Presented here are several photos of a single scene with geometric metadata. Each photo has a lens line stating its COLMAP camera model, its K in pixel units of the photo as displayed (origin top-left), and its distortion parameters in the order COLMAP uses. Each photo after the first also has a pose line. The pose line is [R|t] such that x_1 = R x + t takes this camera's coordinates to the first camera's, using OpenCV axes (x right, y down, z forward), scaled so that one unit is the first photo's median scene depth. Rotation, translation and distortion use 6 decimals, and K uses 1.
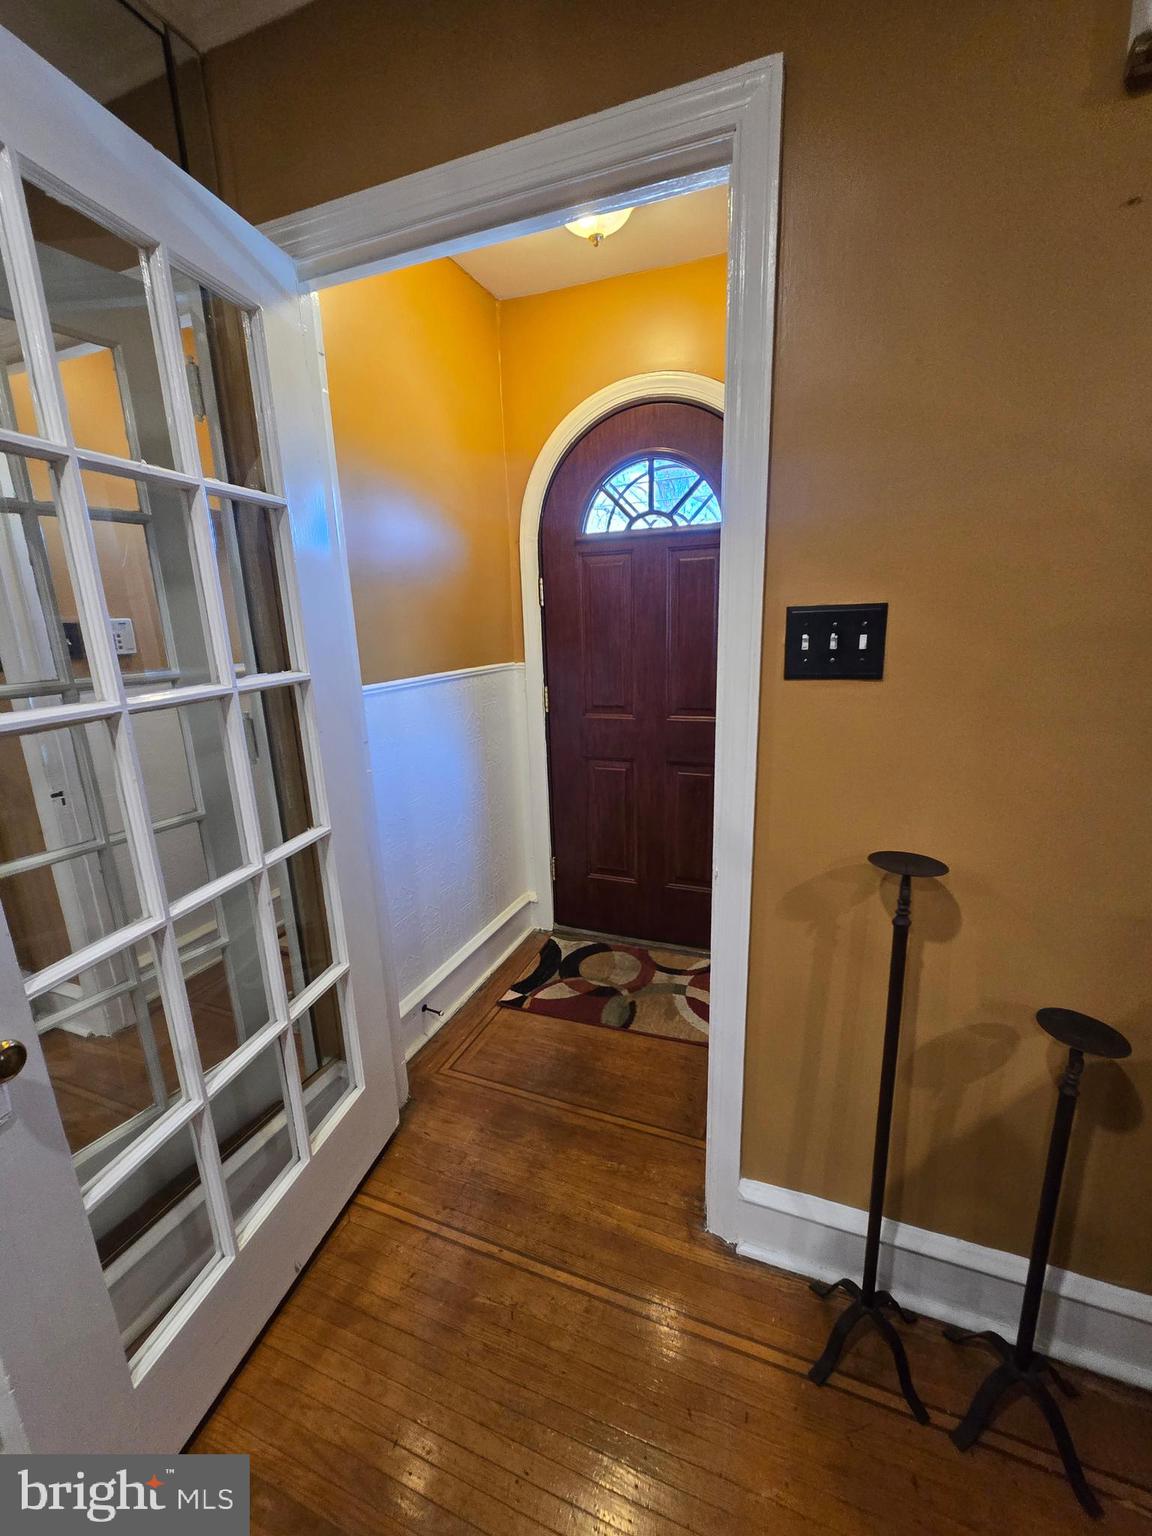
lens RADIAL K [[625.4, 0, 580.5], [0, 625.4, 771.0], [0, 0, 1]] dist [-0.005292, 0.000198]
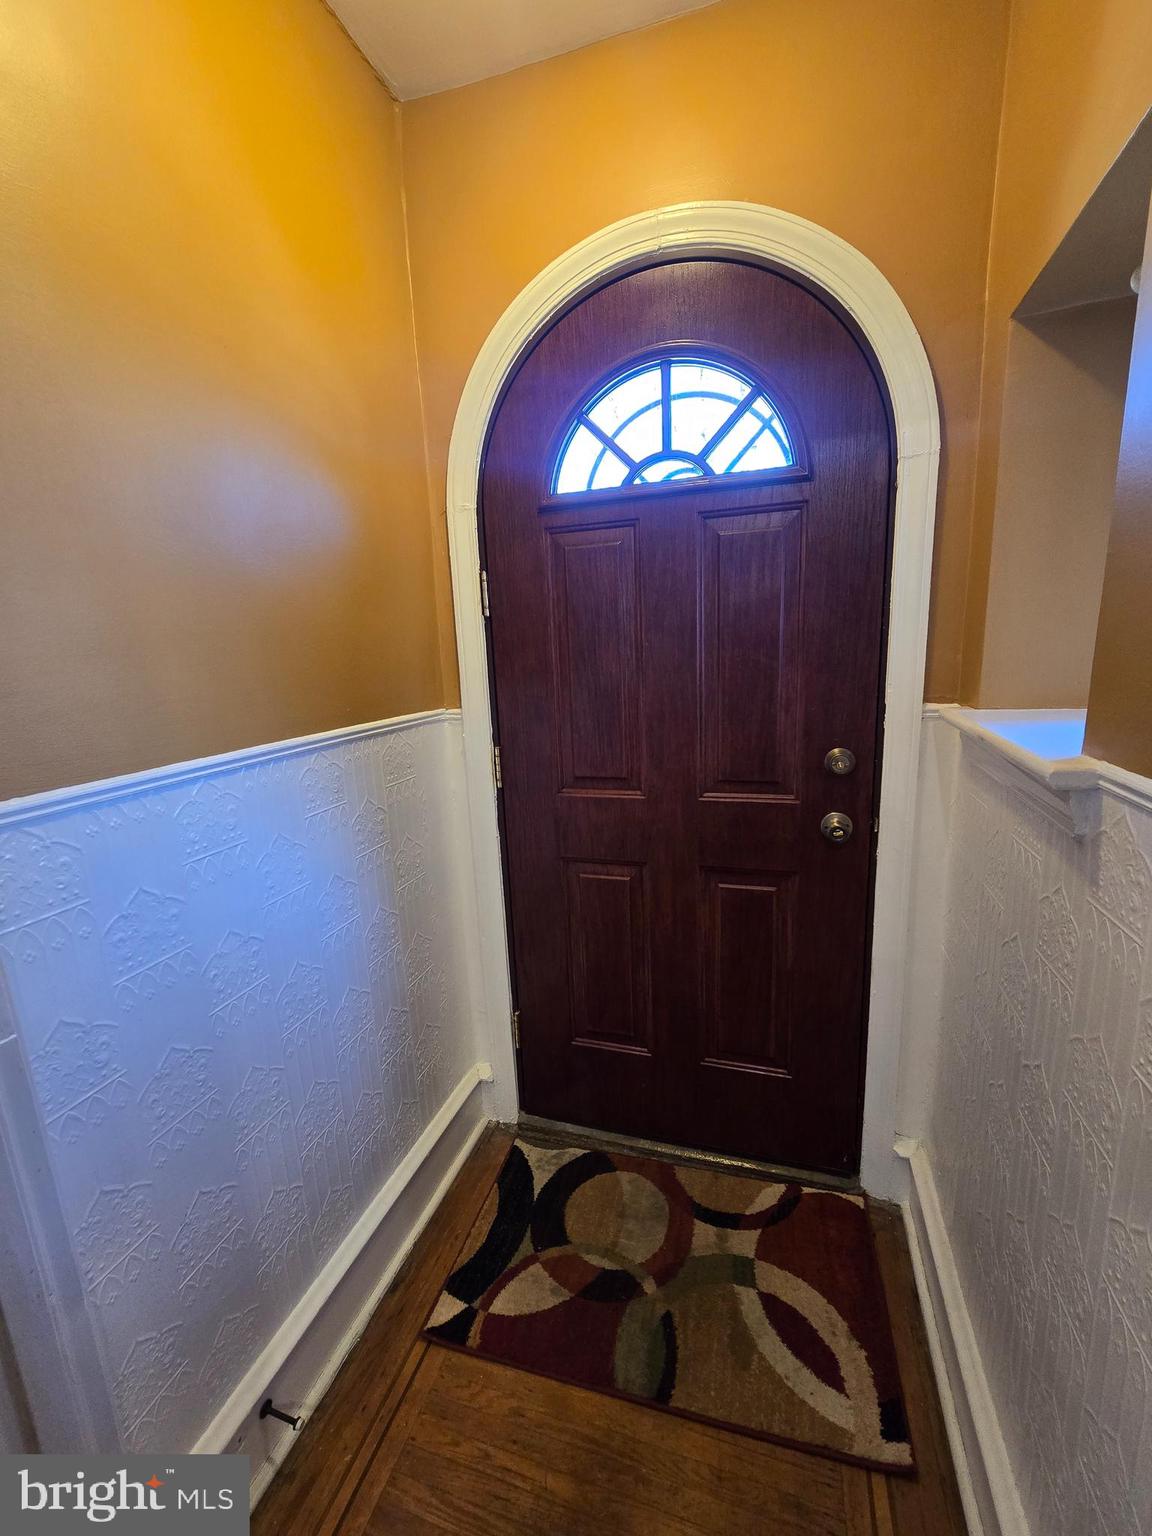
lens RADIAL K [[625.4, 0, 575.5], [0, 625.4, 768.0], [0, 0, 1]] dist [-0.005292, 0.000198]
pose [[0.997896, -0.028113, 0.058423, -0.015246], [0.030846, 0.998446, -0.046414, -0.087521], [-0.057028, 0.048119, 0.997212, 0.401812]]
